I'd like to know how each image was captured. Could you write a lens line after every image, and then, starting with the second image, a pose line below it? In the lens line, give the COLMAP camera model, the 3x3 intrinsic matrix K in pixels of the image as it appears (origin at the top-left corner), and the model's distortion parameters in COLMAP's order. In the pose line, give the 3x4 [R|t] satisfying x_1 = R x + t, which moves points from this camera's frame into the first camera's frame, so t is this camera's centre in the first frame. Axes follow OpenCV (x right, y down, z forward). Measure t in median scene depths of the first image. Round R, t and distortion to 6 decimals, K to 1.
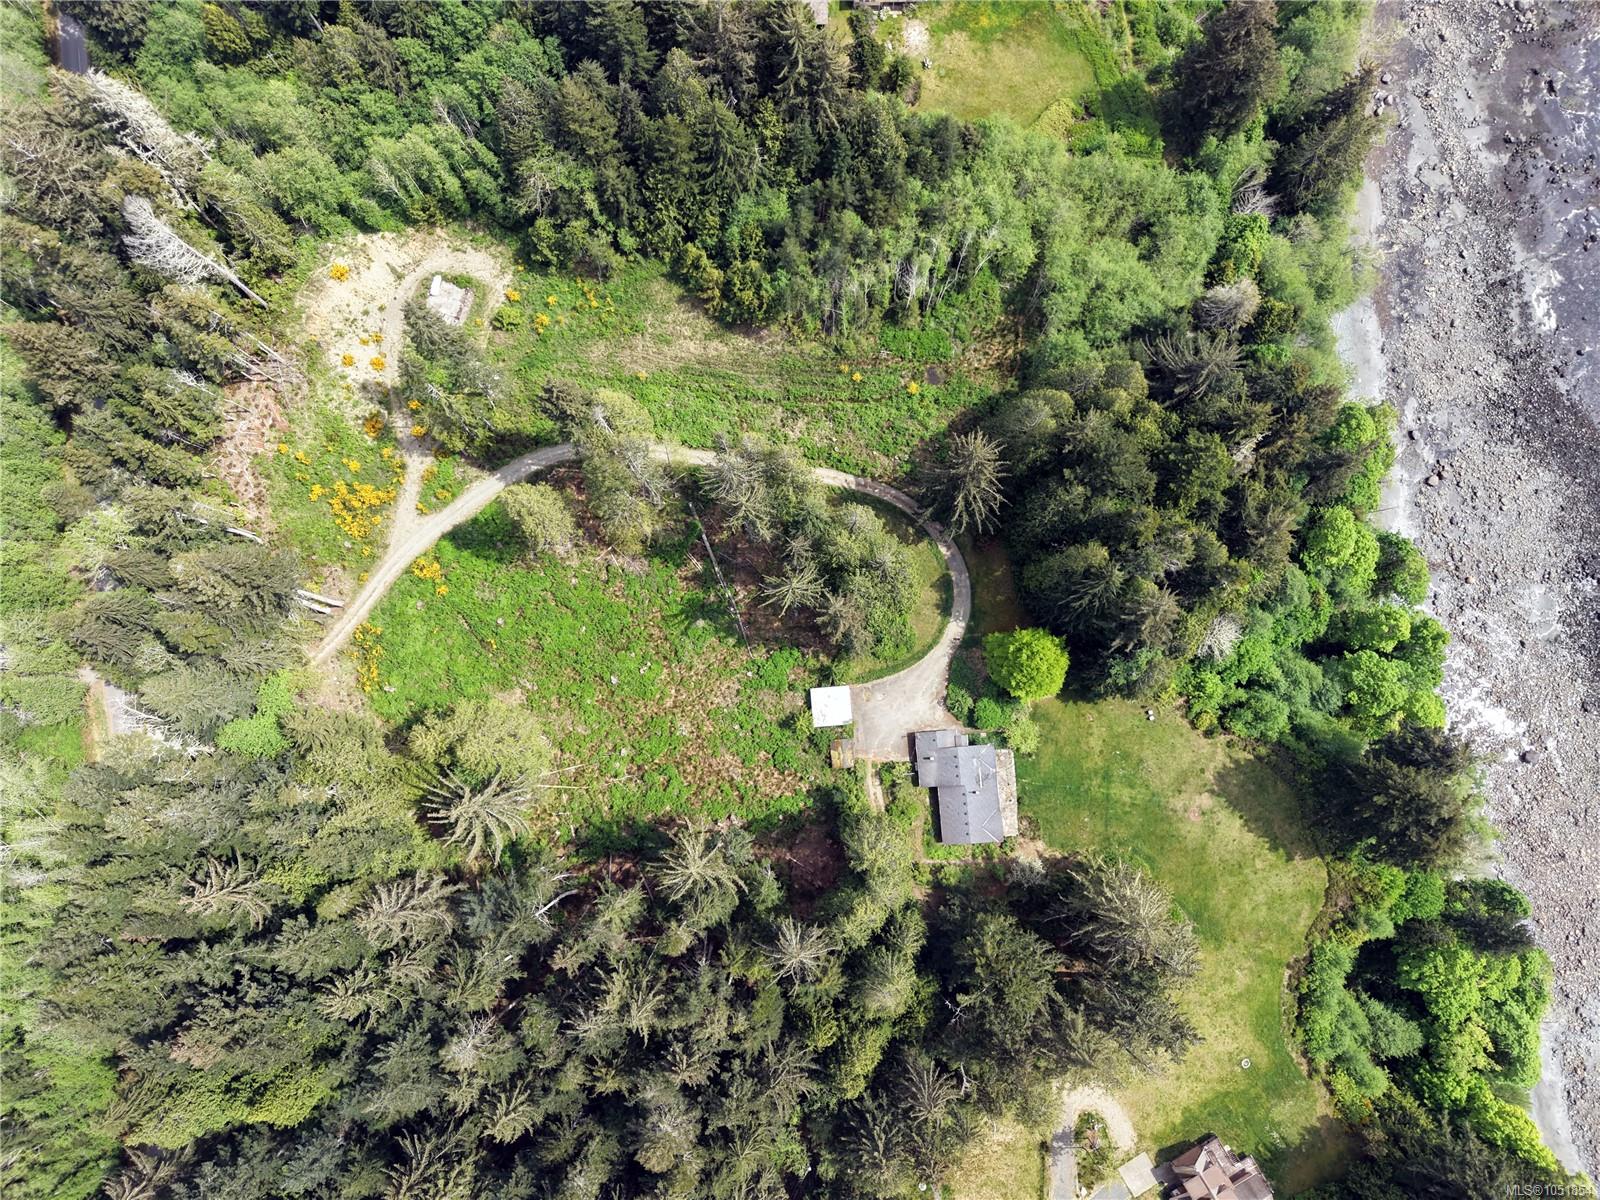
lens RADIAL K [[1120.4, 0, 800.0], [0, 1120.4, 600.0], [0, 0, 1]] dist [-0.001565, -0.007223]
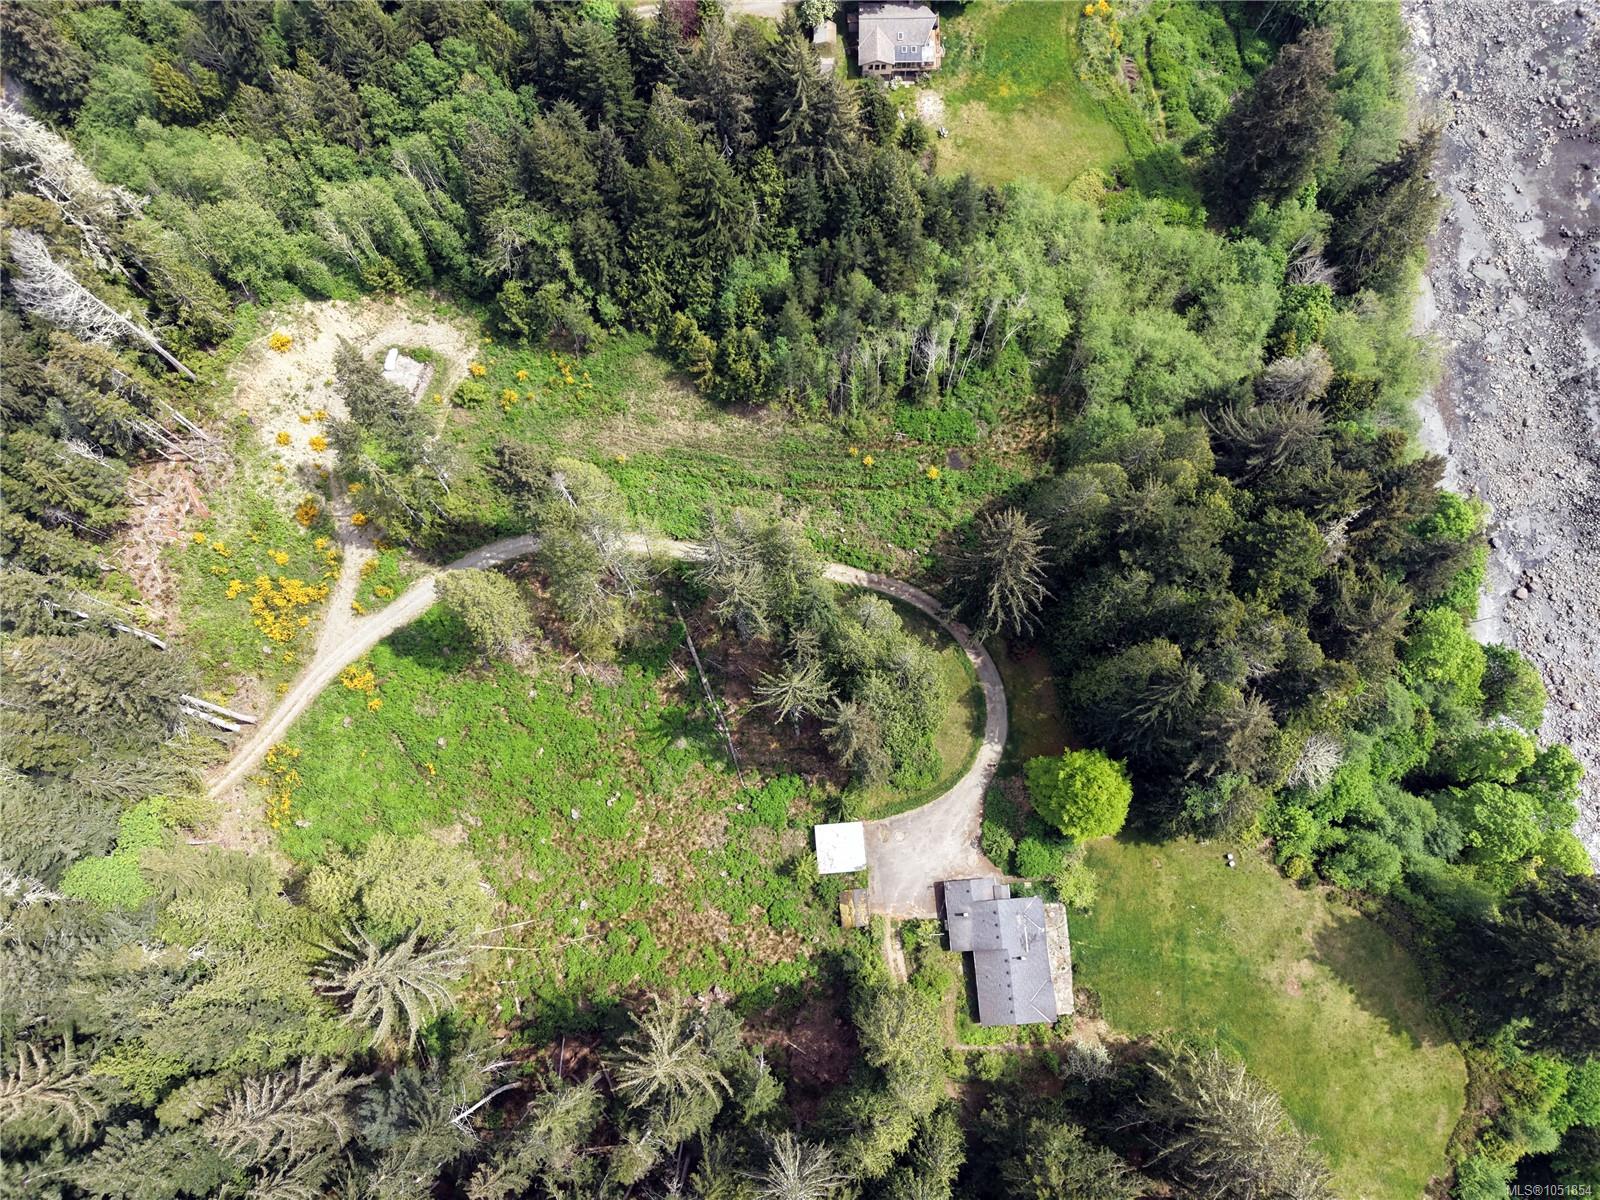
lens RADIAL K [[1088.8, 0, 800.0], [0, 1088.8, 600.0], [0, 0, 1]] dist [-0.000588, -0.002138]
pose [[0.999975, 0.002032, -0.006702, 0.003547], [-0.002996, 0.989127, -0.147036, 0.032994], [0.006331, 0.147052, 0.989108, 0.186171]]
